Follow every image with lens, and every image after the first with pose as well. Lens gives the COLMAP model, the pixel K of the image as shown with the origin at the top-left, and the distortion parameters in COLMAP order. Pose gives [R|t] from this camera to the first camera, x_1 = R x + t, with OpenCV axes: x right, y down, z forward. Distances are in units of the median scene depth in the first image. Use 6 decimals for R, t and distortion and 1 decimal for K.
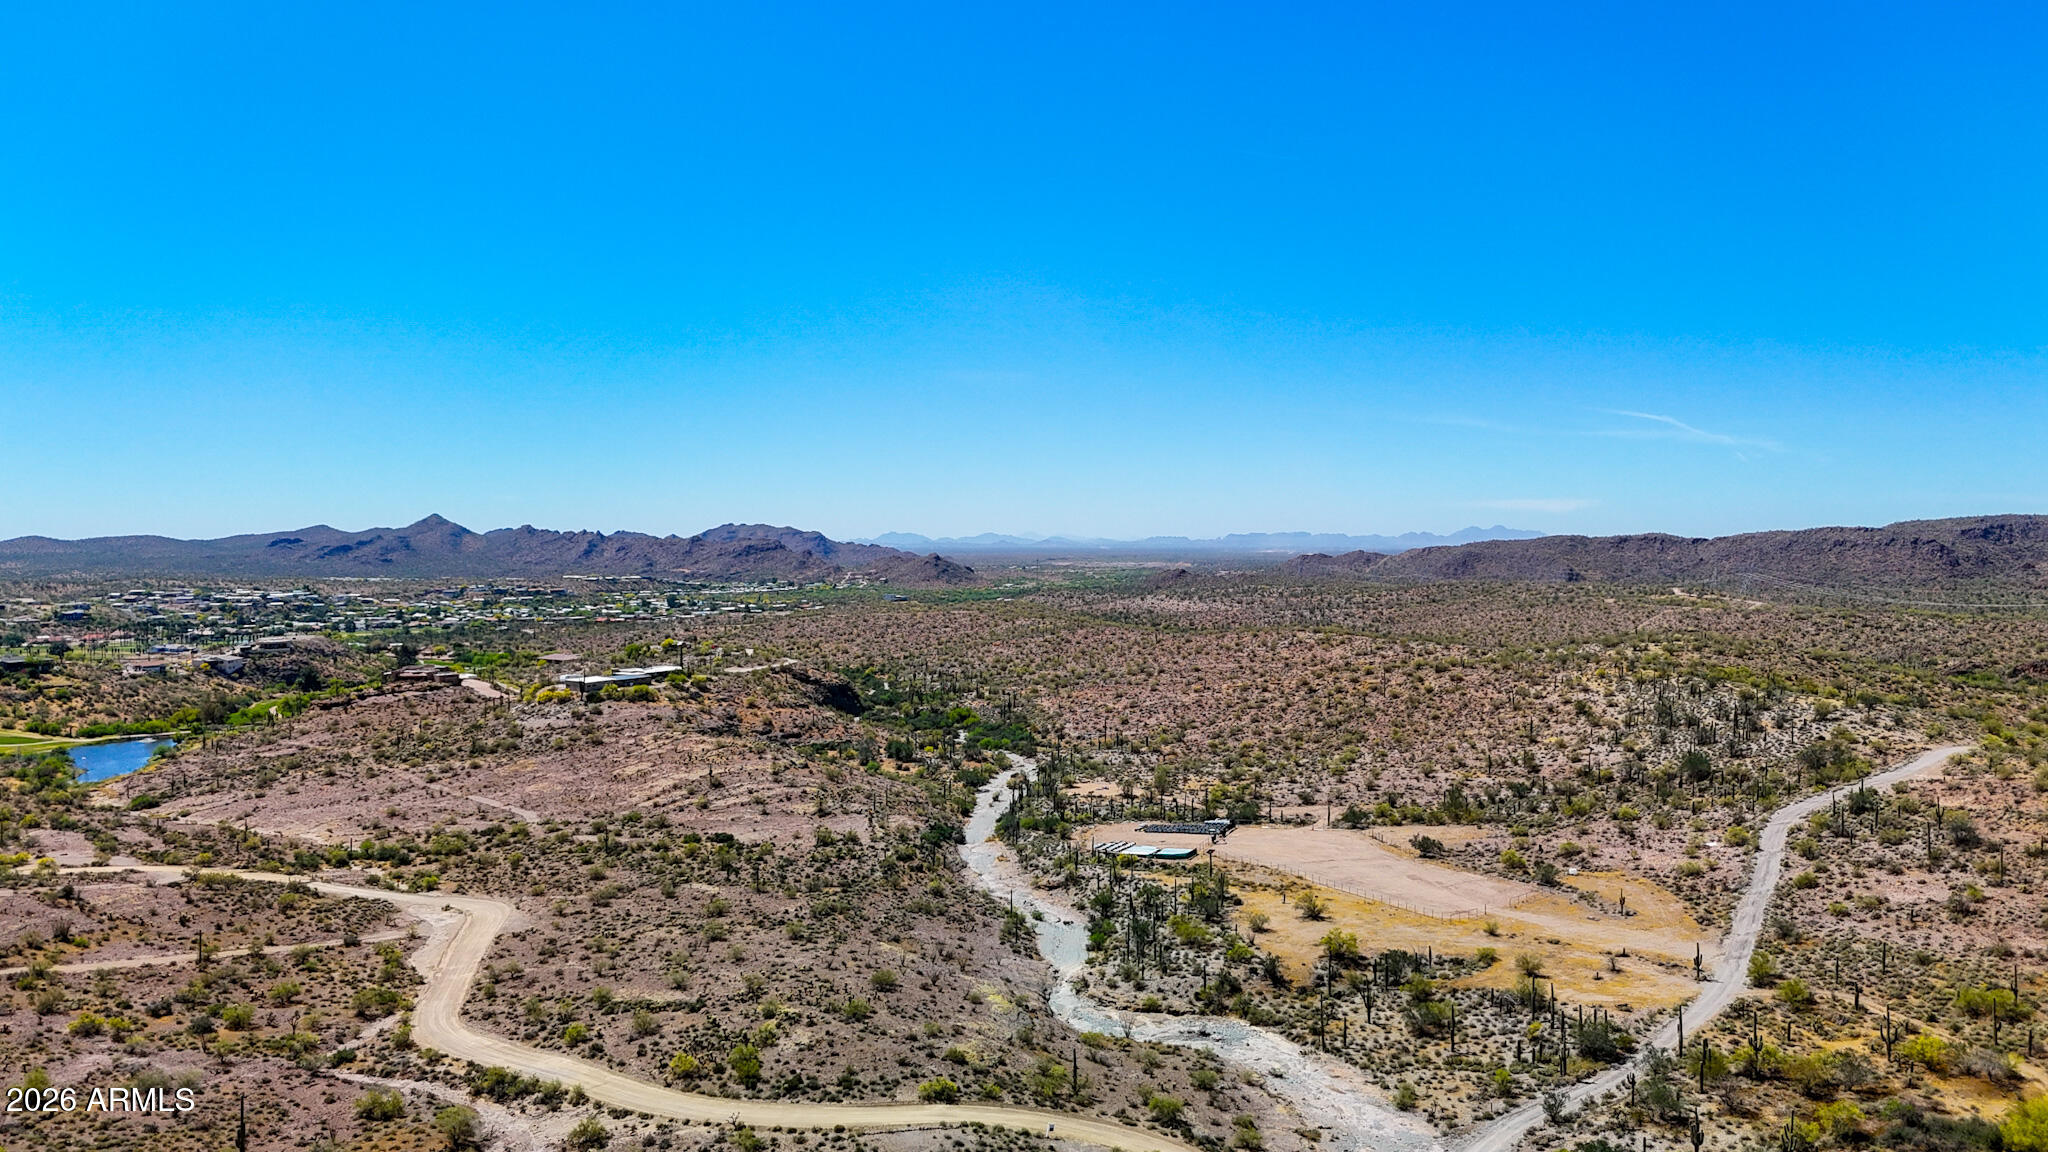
lens RADIAL K [[1510.5, 0, 1021.5], [0, 1510.5, 565.9], [0, 0, 1]] dist [0.078152, -0.075304]
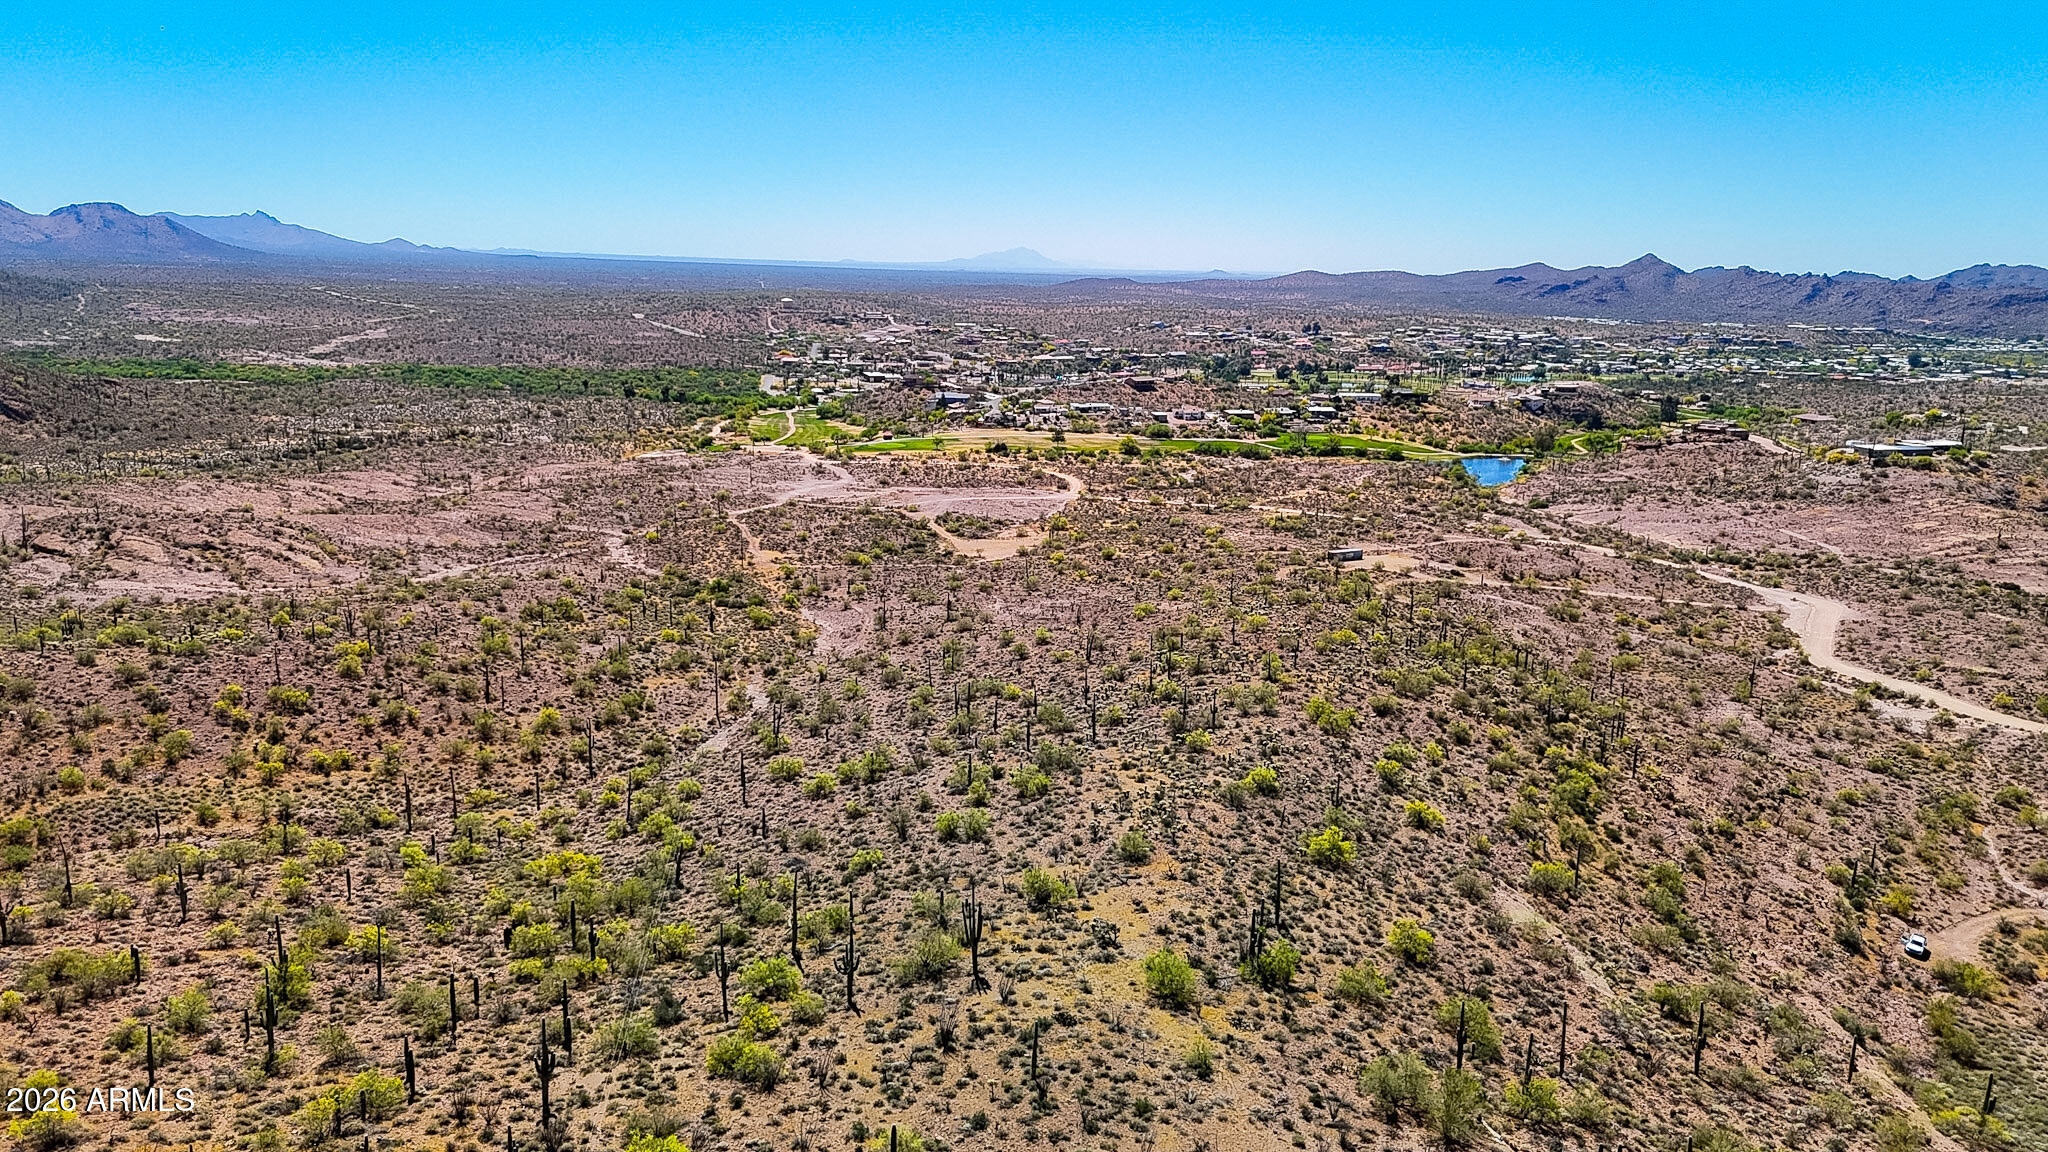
lens RADIAL K [[1505.4, 0, 1015.7], [0, 1505.4, 593.8], [0, 0, 1]] dist [0.068057, -0.060311]
pose [[0.738496, 0.158943, -0.655256, 0.028375], [-0.030730, 0.978743, 0.202776, -0.044561], [0.673557, -0.129613, 0.727682, -0.436061]]
